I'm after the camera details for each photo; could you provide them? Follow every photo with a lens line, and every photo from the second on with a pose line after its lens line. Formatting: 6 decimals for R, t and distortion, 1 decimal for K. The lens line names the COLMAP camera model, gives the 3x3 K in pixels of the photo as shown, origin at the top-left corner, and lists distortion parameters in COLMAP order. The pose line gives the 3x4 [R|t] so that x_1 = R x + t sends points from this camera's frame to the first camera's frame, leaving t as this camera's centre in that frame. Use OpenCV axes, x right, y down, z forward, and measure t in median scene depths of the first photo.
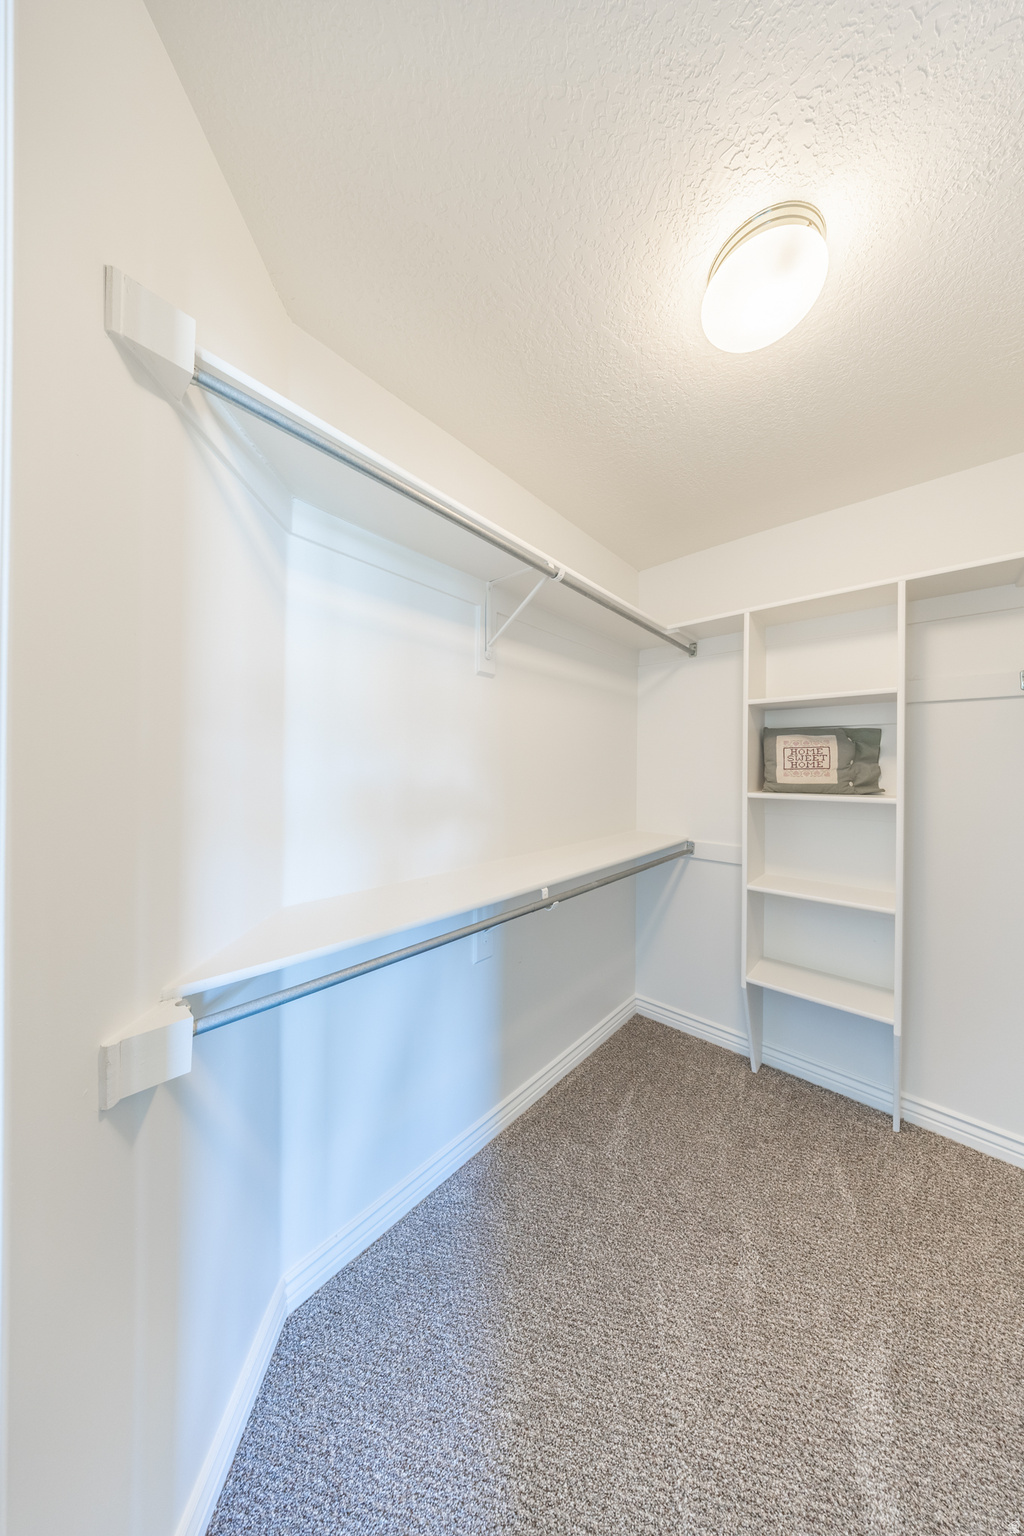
lens RADIAL K [[443.7, 0, 516.5], [0, 443.7, 769.5], [0, 0, 1]] dist [-0.007122, 0.000743]
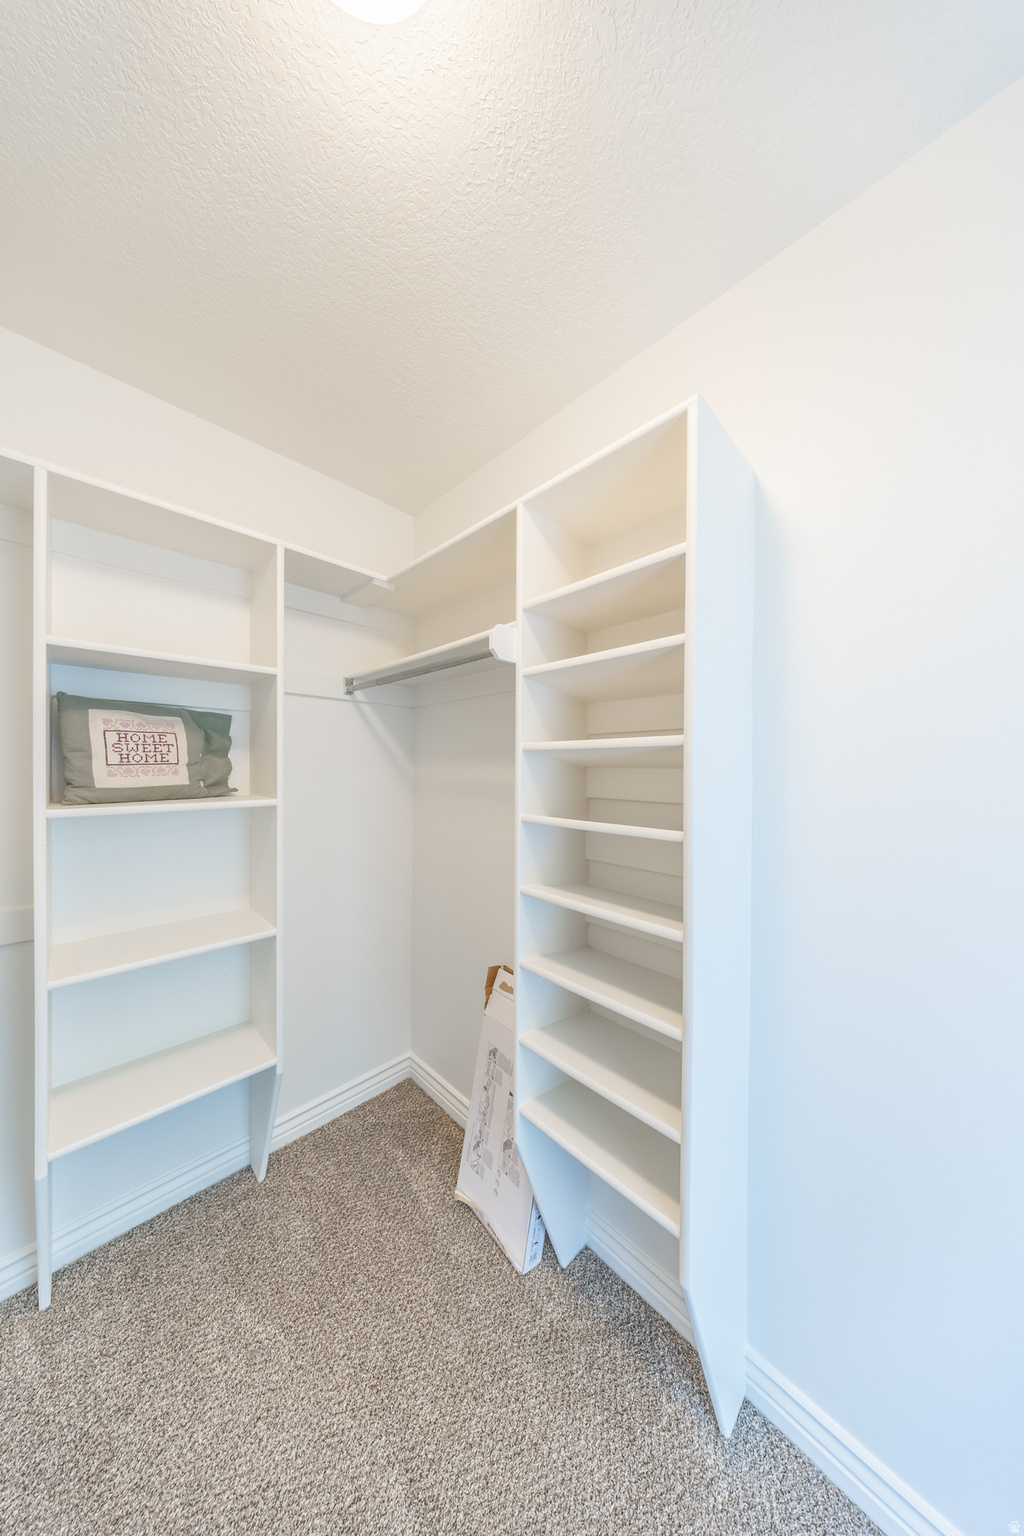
lens RADIAL K [[443.7, 0, 521.8], [0, 443.7, 766.8], [0, 0, 1]] dist [-0.007122, 0.000743]
pose [[0.053658, -0.010549, 0.998504, 0.027030], [-0.000965, 0.999943, 0.010616, -0.005289], [-0.998559, -0.001533, 0.053644, 0.403325]]
